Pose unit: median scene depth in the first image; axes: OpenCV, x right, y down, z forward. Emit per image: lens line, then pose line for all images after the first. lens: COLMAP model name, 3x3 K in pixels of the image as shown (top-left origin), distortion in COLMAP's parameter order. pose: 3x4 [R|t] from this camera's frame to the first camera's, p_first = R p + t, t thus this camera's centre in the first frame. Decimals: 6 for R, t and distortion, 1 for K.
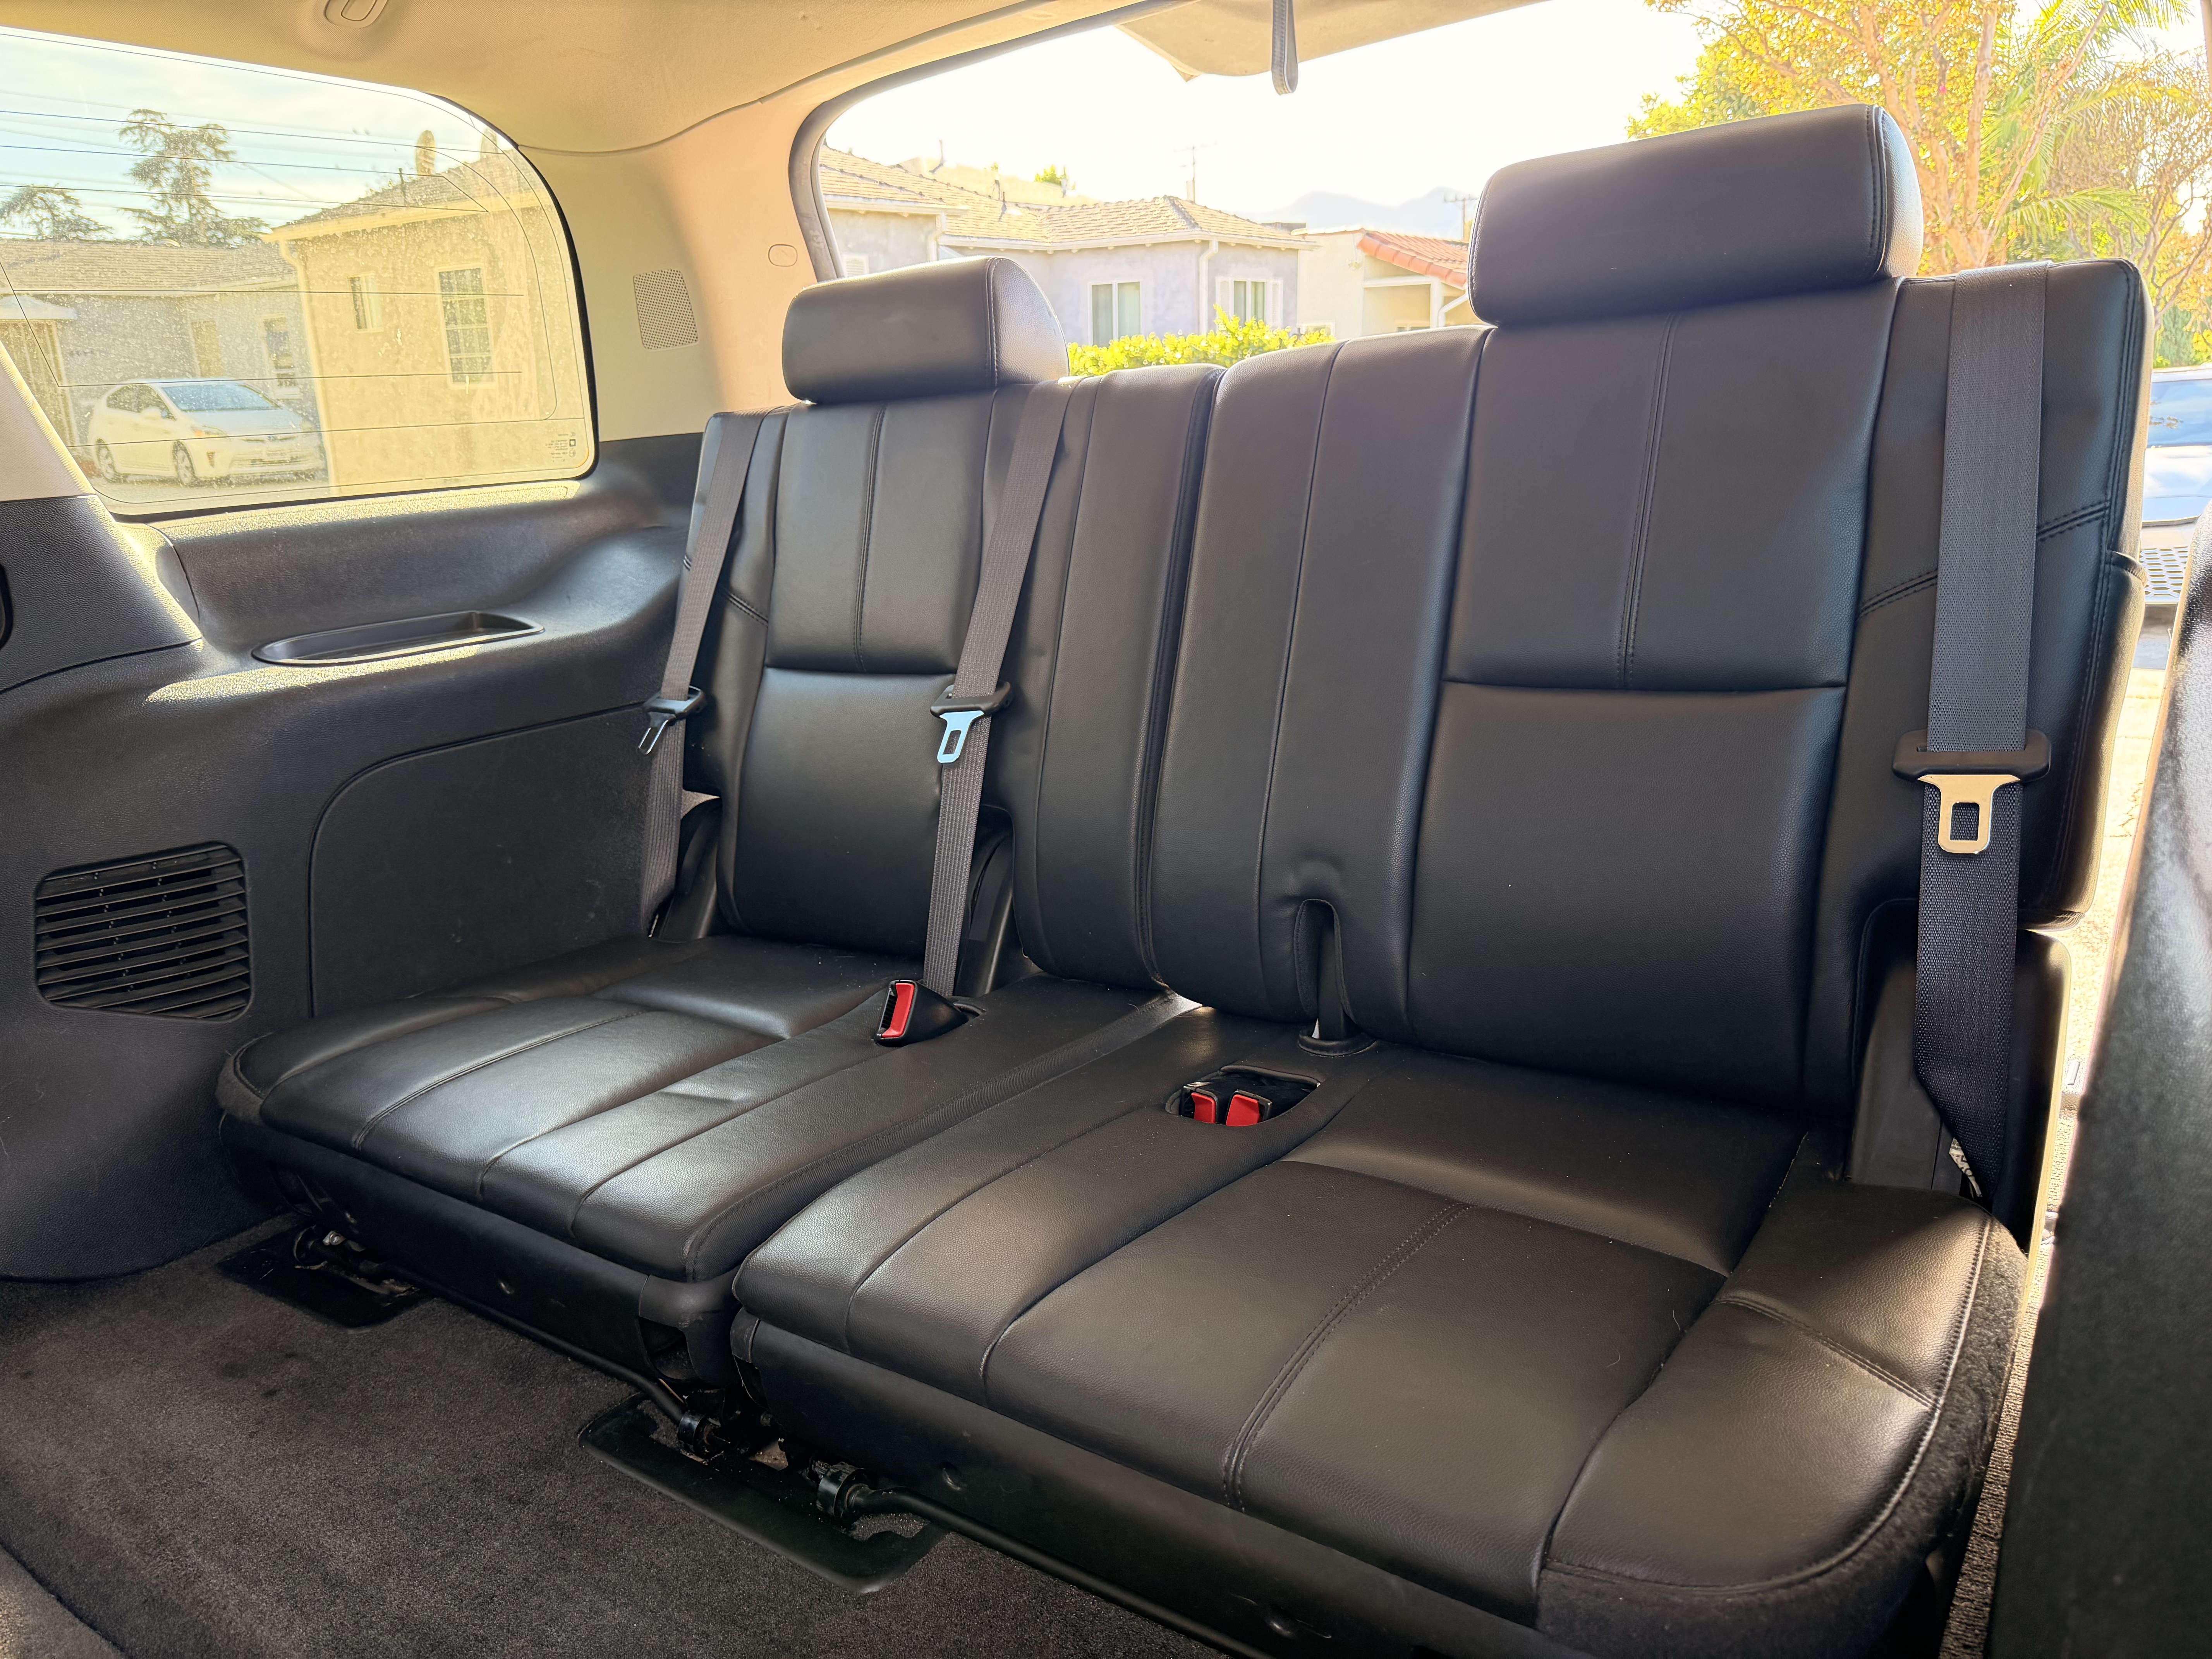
lens RADIAL K [[1604.7, 0, 1112.3], [0, 1604.7, 869.9], [0, 0, 1]] dist [0.036874, -0.049540]
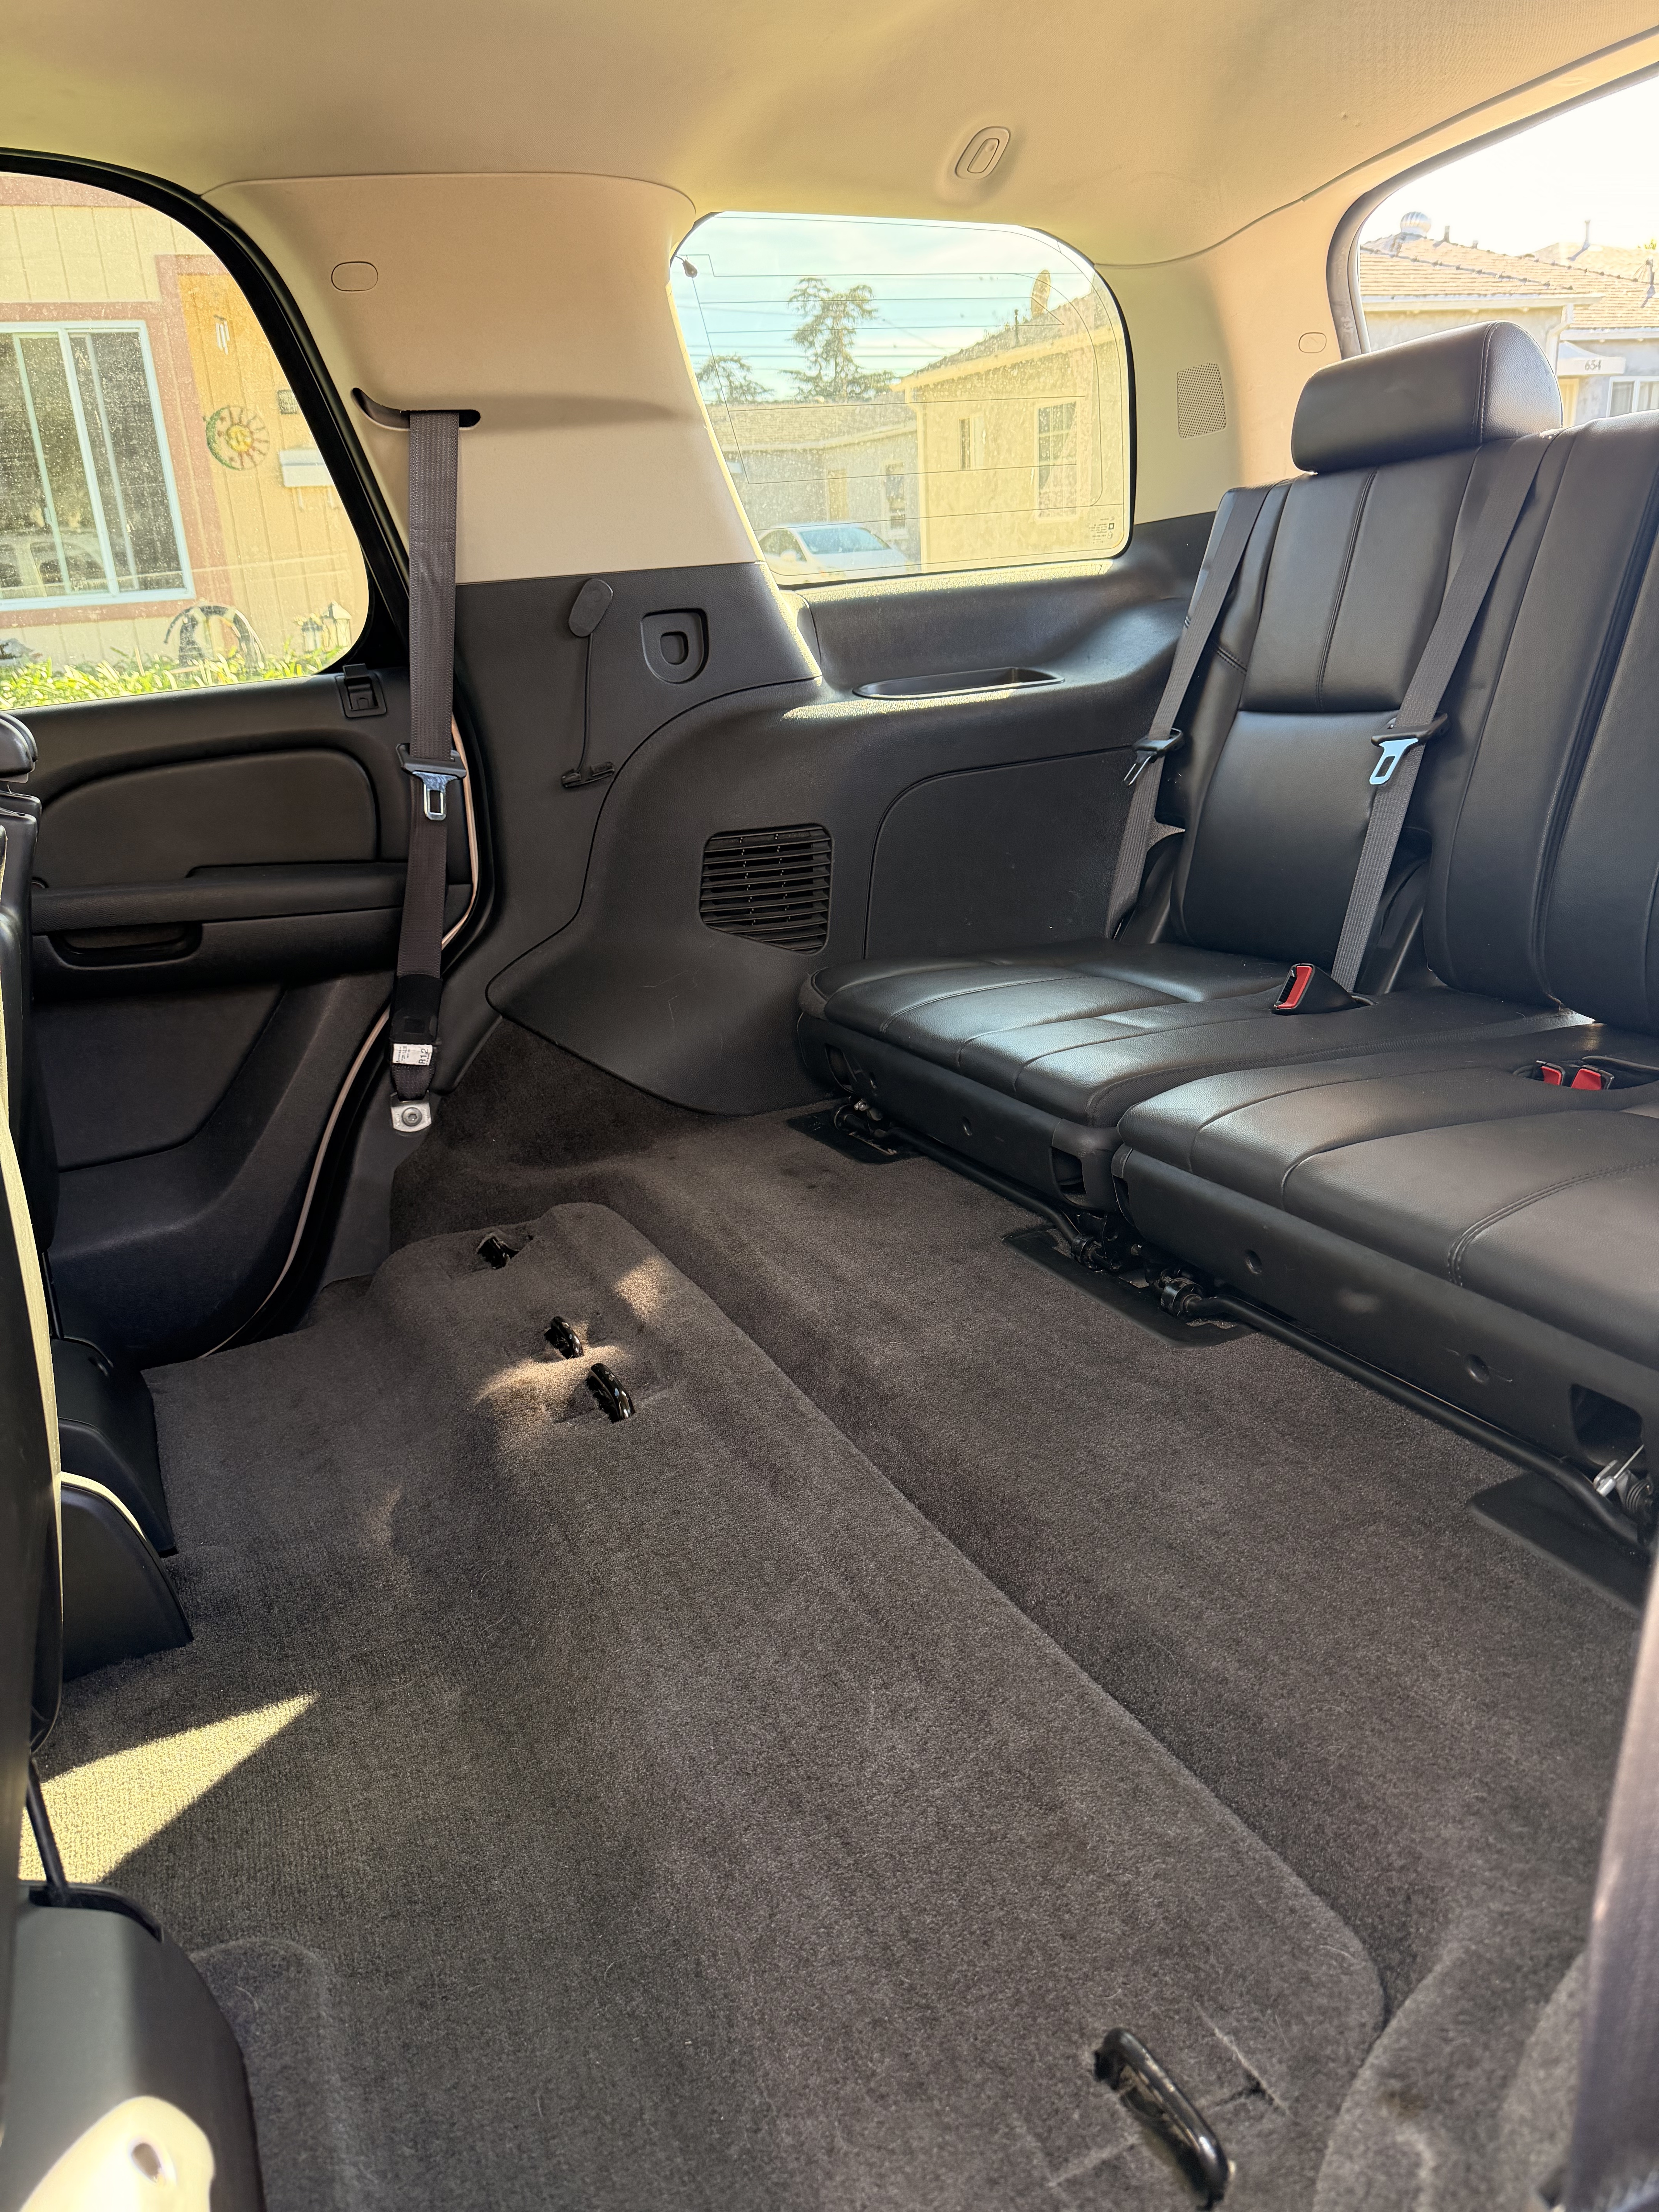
lens RADIAL K [[1564.7, 0, 818.6], [0, 1564.7, 1157.9], [0, 0, 1]] dist [0.107801, -0.161788]
pose [[0.876642, 0.147325, -0.458034, 0.101146], [-0.104751, 0.987573, 0.117164, 0.100631], [0.469603, -0.054731, 0.881180, -0.191167]]
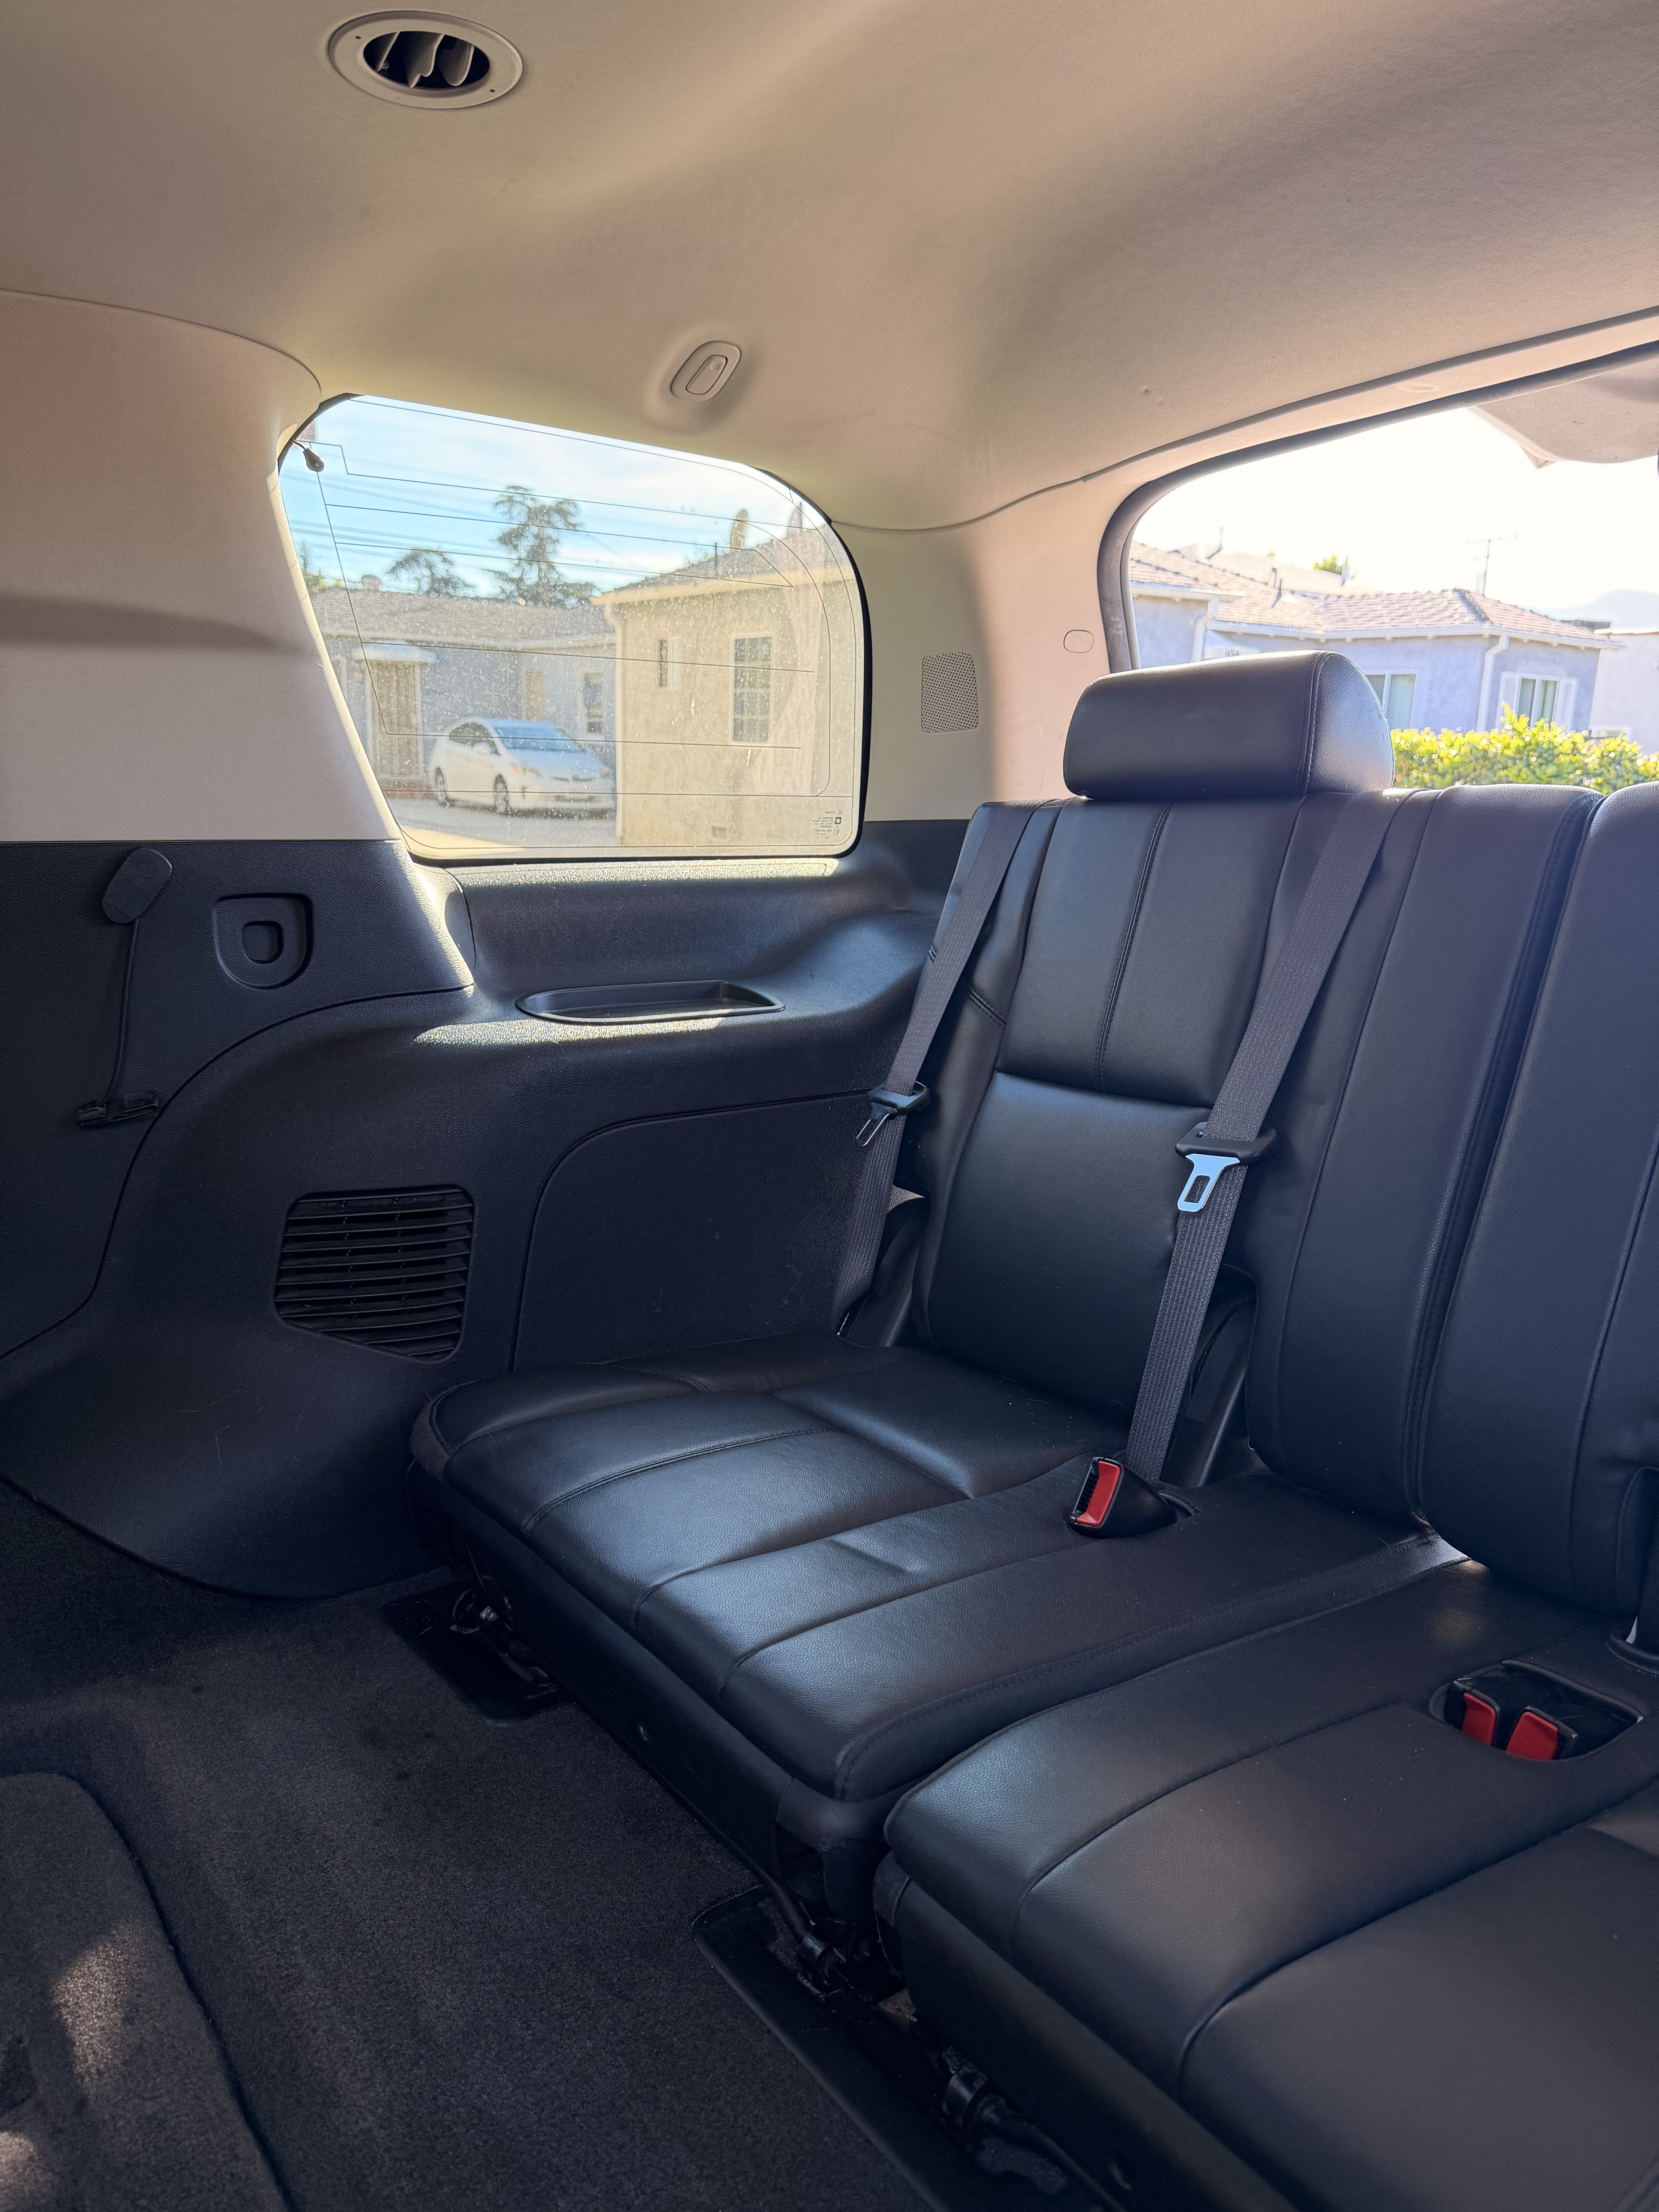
lens RADIAL K [[1564.7, 0, 818.6], [0, 1564.7, 1157.9], [0, 0, 1]] dist [0.107801, -0.161788]
pose [[0.947903, 0.137580, -0.287319, -0.048927], [-0.150570, 0.988320, -0.023502, -0.043238], [0.280730, 0.065540, 0.957546, 0.103796]]
